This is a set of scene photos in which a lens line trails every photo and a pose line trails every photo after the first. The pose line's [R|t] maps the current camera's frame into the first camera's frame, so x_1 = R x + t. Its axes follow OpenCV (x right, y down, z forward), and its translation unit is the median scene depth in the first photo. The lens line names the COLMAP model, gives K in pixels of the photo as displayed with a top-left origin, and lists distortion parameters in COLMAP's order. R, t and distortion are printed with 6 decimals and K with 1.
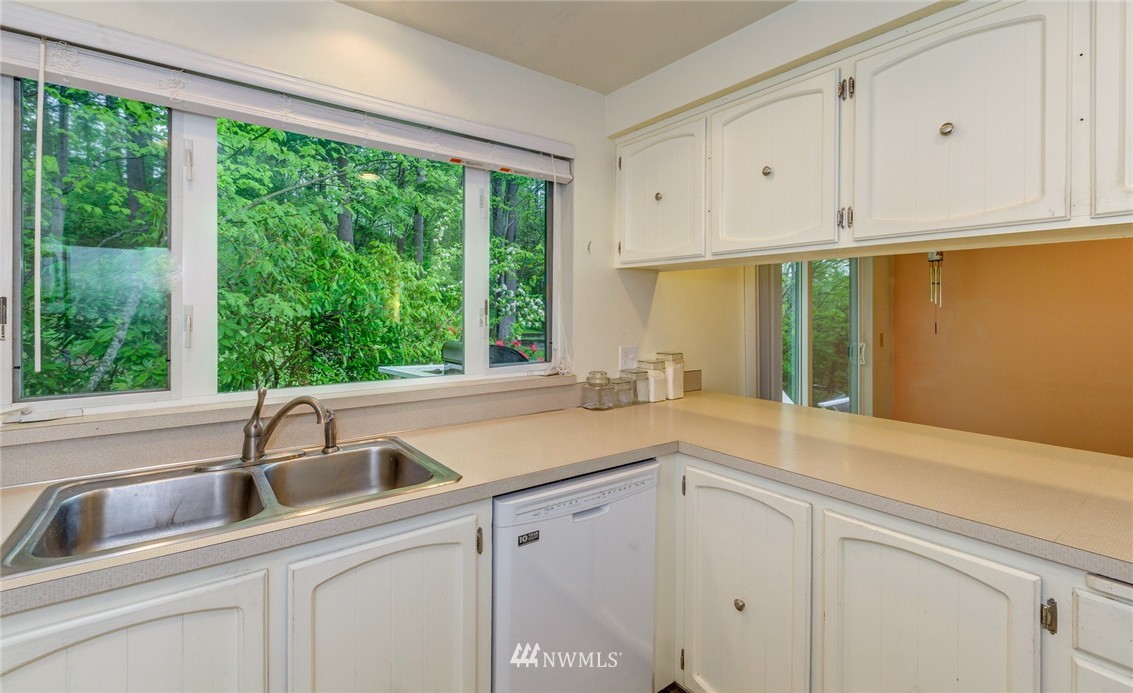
lens RADIAL K [[507.9, 0, 566.3], [0, 507.9, 313.3], [0, 0, 1]] dist [0.051225, -0.000110]
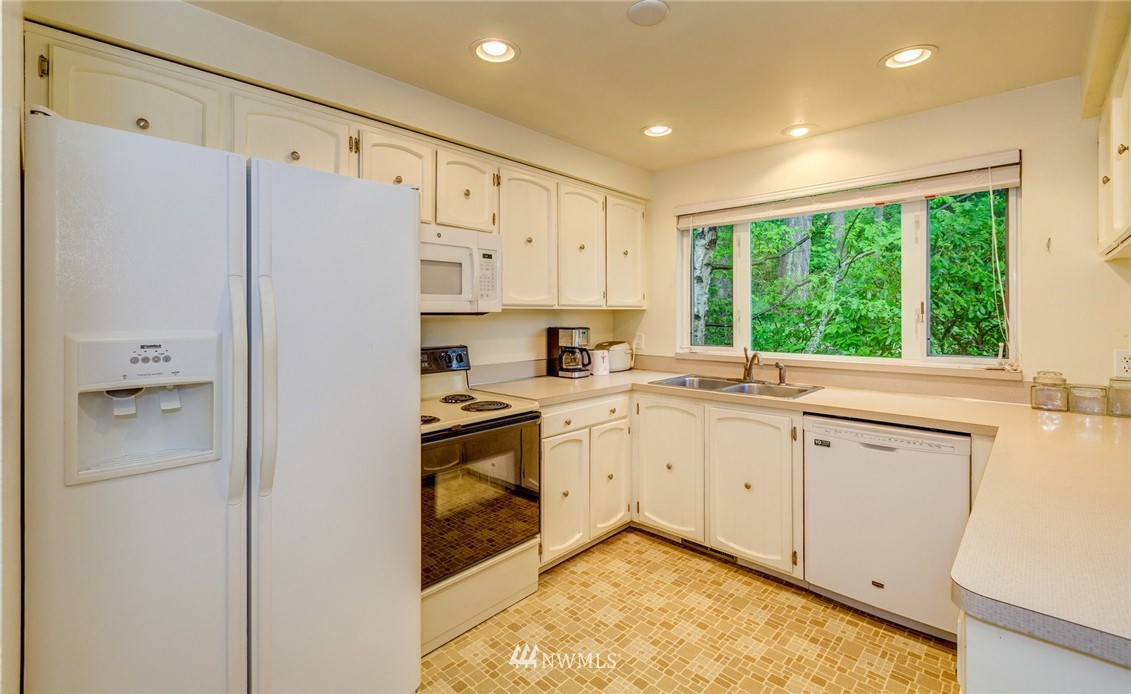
lens RADIAL K [[507.0, 0, 565.3], [0, 507.0, 313.9], [0, 0, 1]] dist [0.051225, -0.000110]
pose [[0.182146, -0.008209, -0.983237, 0.944827], [0.001023, 0.999966, -0.008159, 0.012561], [0.983271, 0.000480, 0.182148, -0.102120]]
